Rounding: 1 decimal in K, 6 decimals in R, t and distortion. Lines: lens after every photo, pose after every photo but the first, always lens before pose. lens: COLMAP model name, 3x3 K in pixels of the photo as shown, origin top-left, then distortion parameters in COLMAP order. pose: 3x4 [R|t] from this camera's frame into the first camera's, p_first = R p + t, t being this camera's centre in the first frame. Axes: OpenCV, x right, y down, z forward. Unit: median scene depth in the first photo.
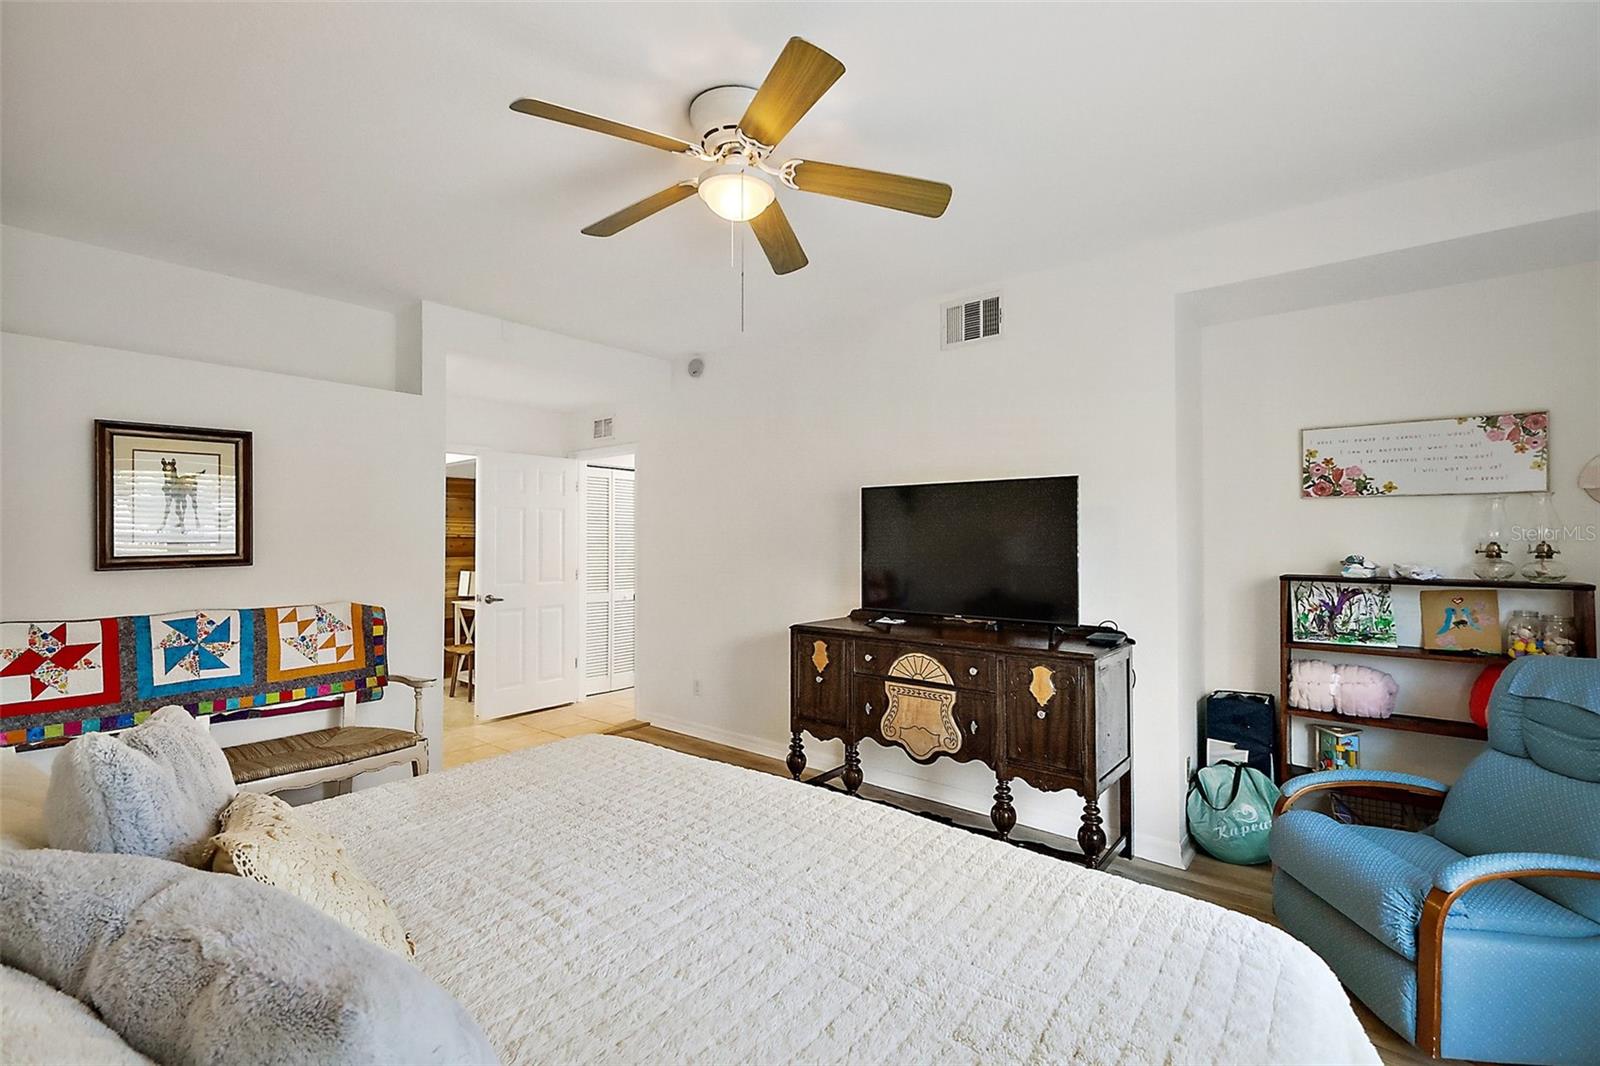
lens RADIAL K [[707.9, 0, 786.3], [0, 707.9, 543.3], [0, 0, 1]] dist [-0.004127, -0.000268]
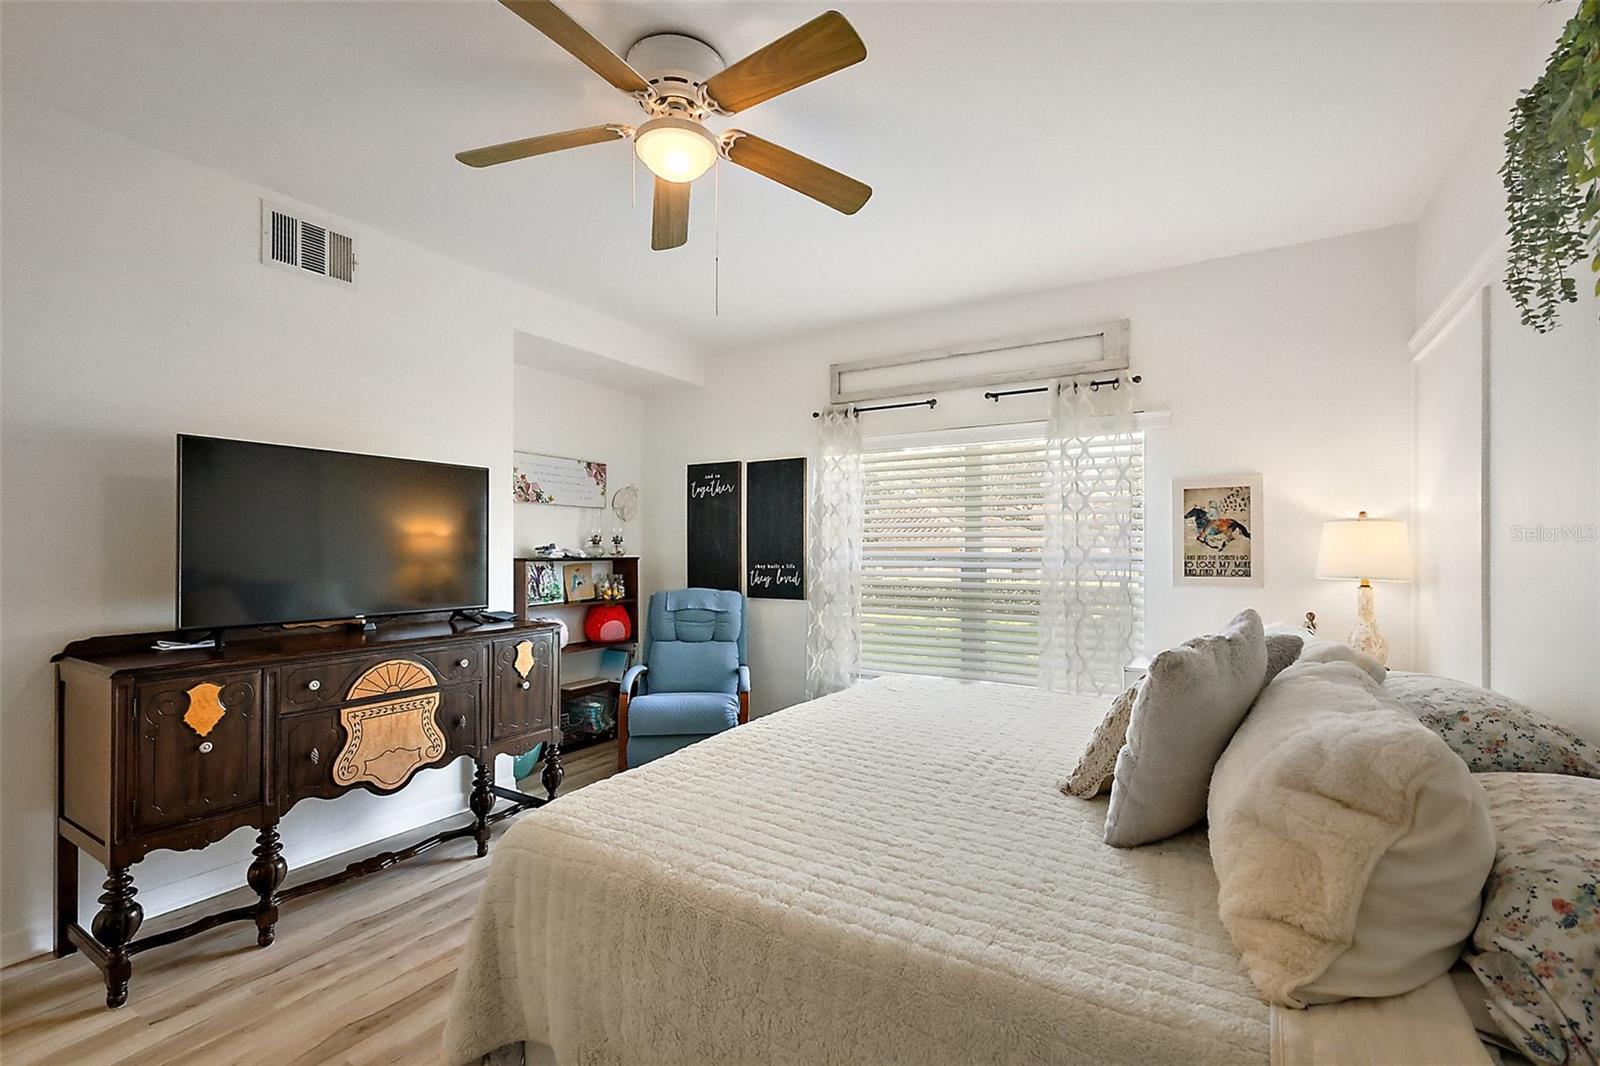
lens RADIAL K [[707.9, 0, 785.6], [0, 707.9, 543.3], [0, 0, 1]] dist [-0.004127, -0.000268]
pose [[-0.145726, 0.004076, 0.989317, -0.712888], [-0.012560, 0.999903, -0.005970, 0.019565], [-0.989245, -0.013295, -0.145661, 0.691584]]
